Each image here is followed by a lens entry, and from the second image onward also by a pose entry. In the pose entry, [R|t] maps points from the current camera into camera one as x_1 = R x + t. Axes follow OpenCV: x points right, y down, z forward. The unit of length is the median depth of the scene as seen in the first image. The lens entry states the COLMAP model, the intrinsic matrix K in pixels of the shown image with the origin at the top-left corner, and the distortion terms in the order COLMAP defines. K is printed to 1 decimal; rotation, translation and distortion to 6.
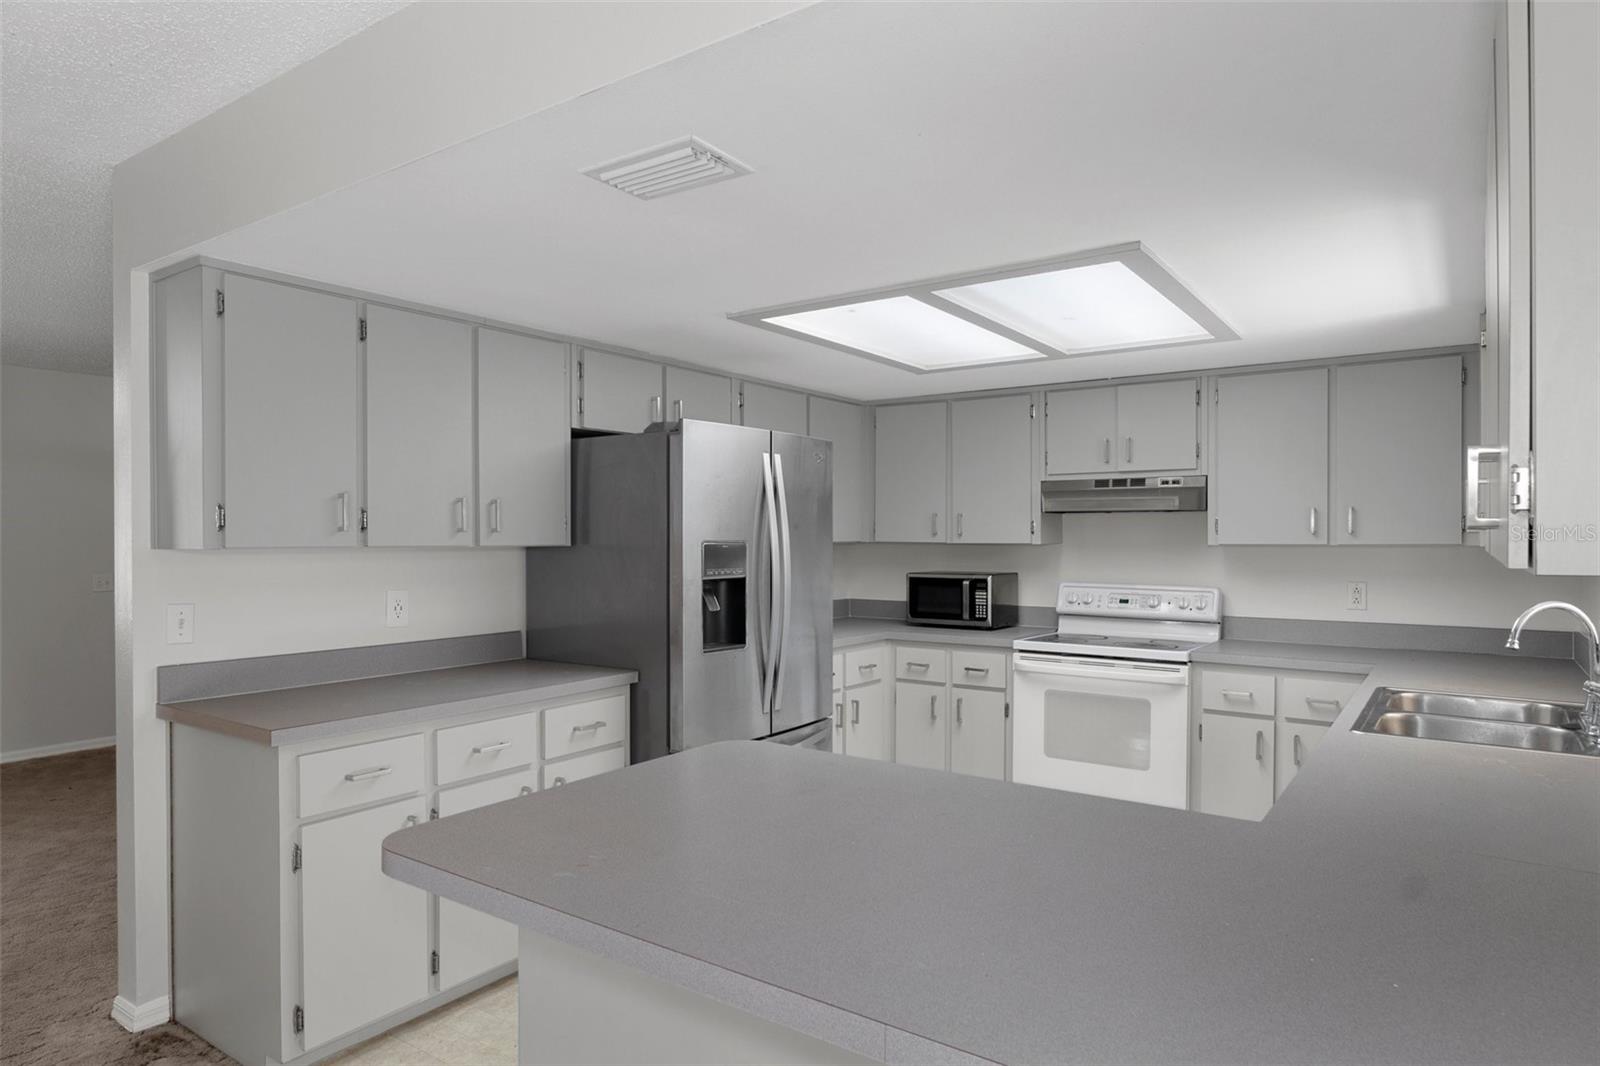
lens RADIAL K [[953.7, 0, 800.0], [0, 953.7, 533.0], [0, 0, 1]] dist [-0.016532, 0.000176]
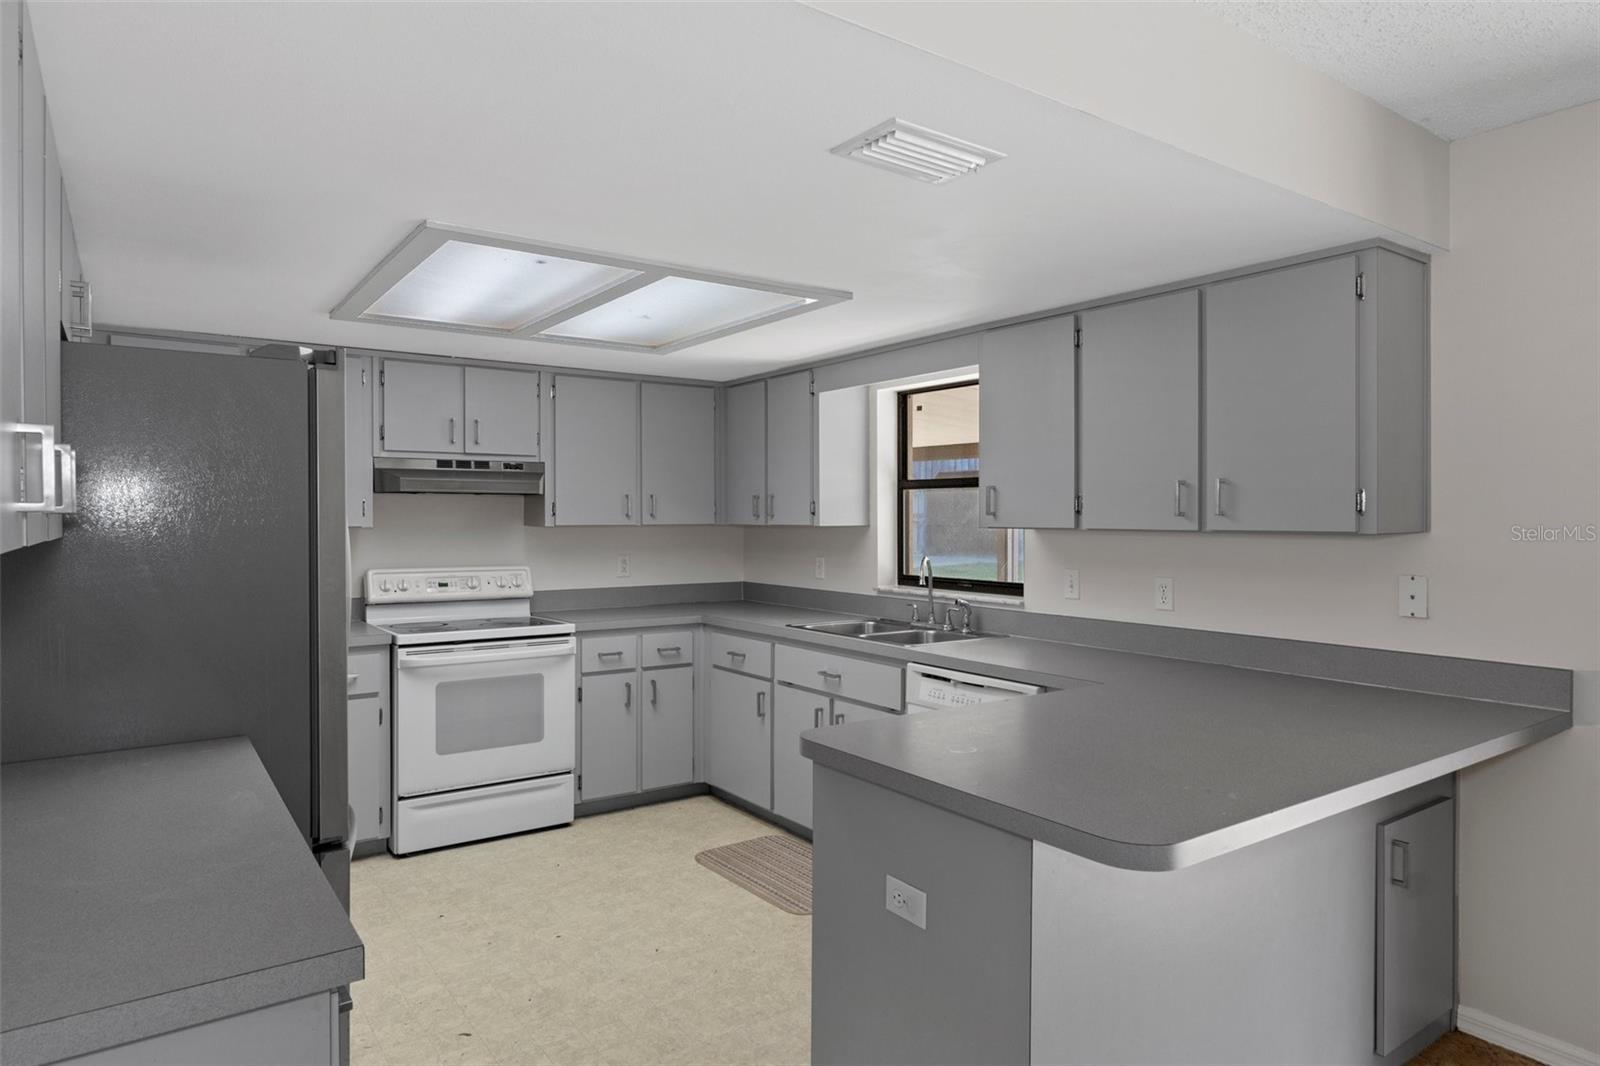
lens RADIAL K [[953.7, 0, 800.0], [0, 953.7, 533.0], [0, 0, 1]] dist [-0.016532, 0.000176]
pose [[0.330043, -0.016521, 0.943821, -0.497330], [-0.002294, 0.999830, 0.018304, -0.000379], [-0.943963, -0.008206, 0.329949, 0.356114]]
